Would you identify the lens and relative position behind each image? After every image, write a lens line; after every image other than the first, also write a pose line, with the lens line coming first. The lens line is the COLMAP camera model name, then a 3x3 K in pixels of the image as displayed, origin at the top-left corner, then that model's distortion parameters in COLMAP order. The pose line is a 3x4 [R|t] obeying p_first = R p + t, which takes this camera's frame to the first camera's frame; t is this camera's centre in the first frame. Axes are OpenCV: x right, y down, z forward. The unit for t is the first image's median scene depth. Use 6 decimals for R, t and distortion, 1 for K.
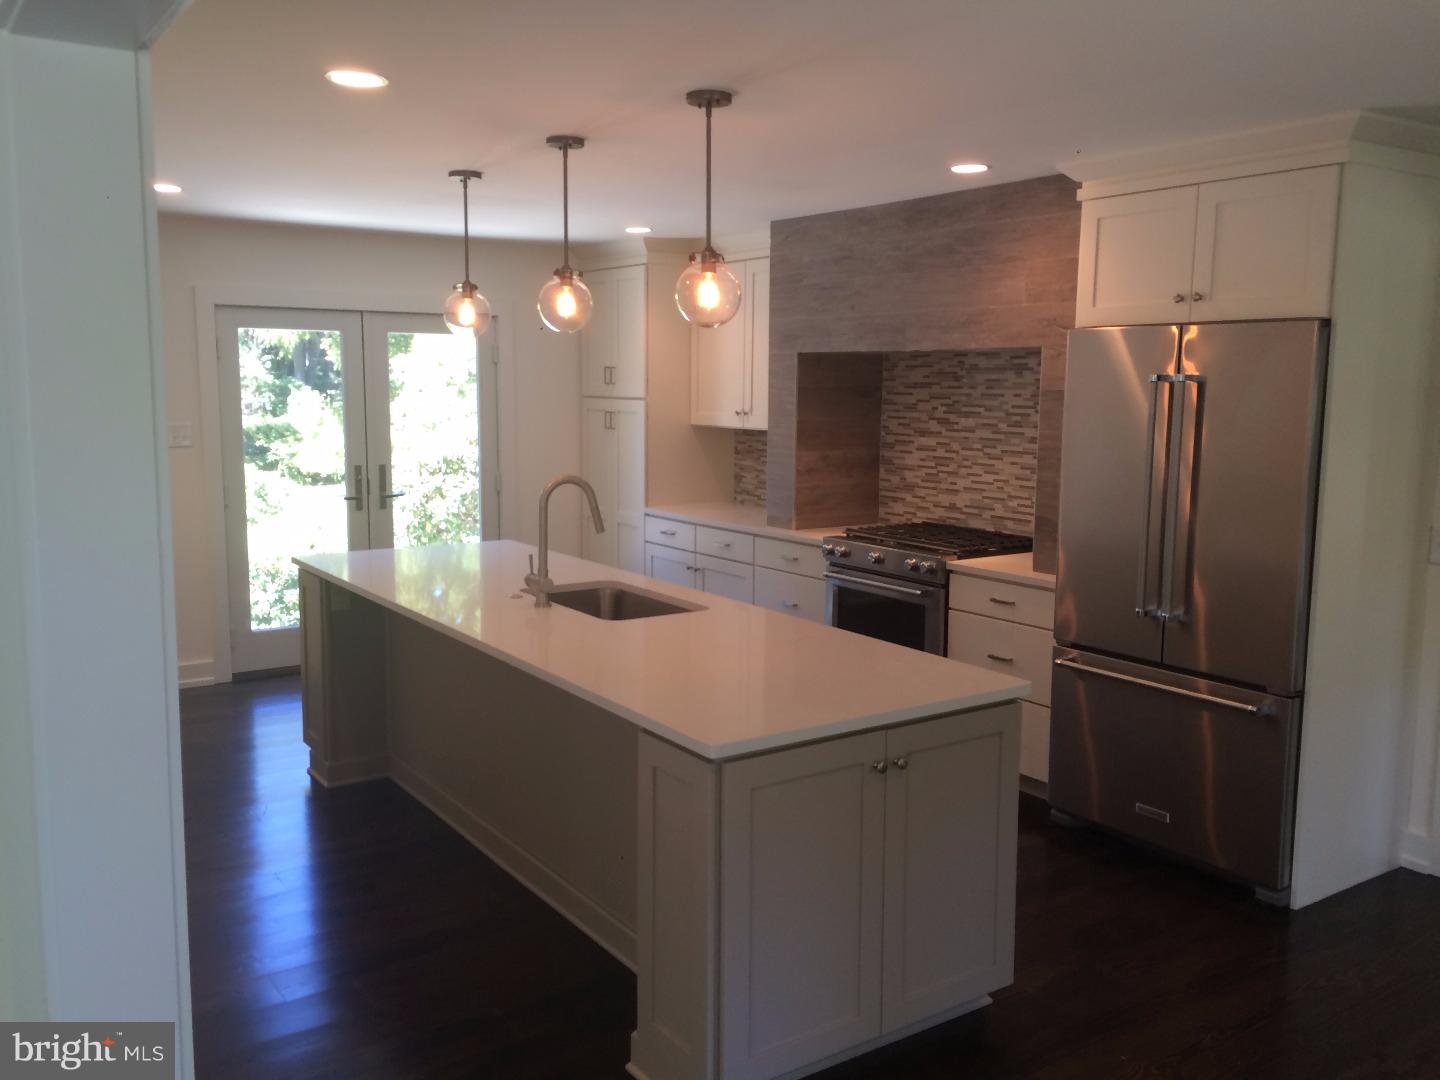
lens RADIAL K [[1208.7, 0, 717.2], [0, 1208.7, 540.4], [0, 0, 1]] dist [0.046320, 0.010236]
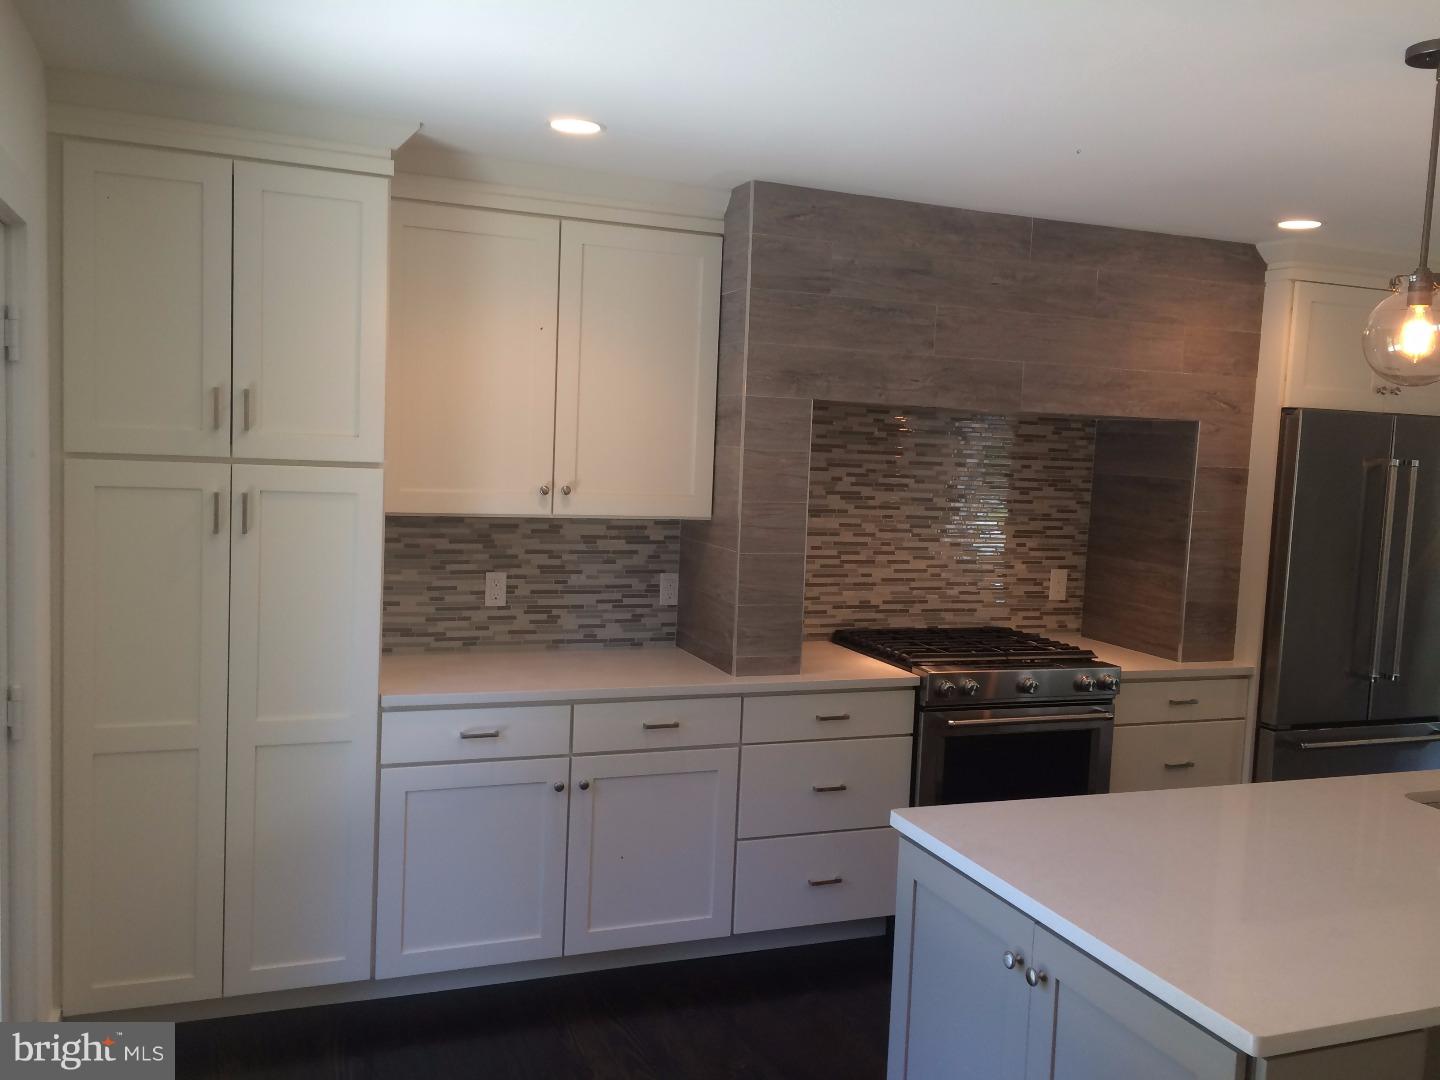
lens RADIAL K [[1208.7, 0, 718.3], [0, 1208.7, 537.3], [0, 0, 1]] dist [0.046320, 0.010236]
pose [[0.229056, -0.077121, 0.970353, -0.592784], [0.087506, 0.994452, 0.058380, -0.128156], [-0.969472, 0.071539, 0.234534, 0.932515]]
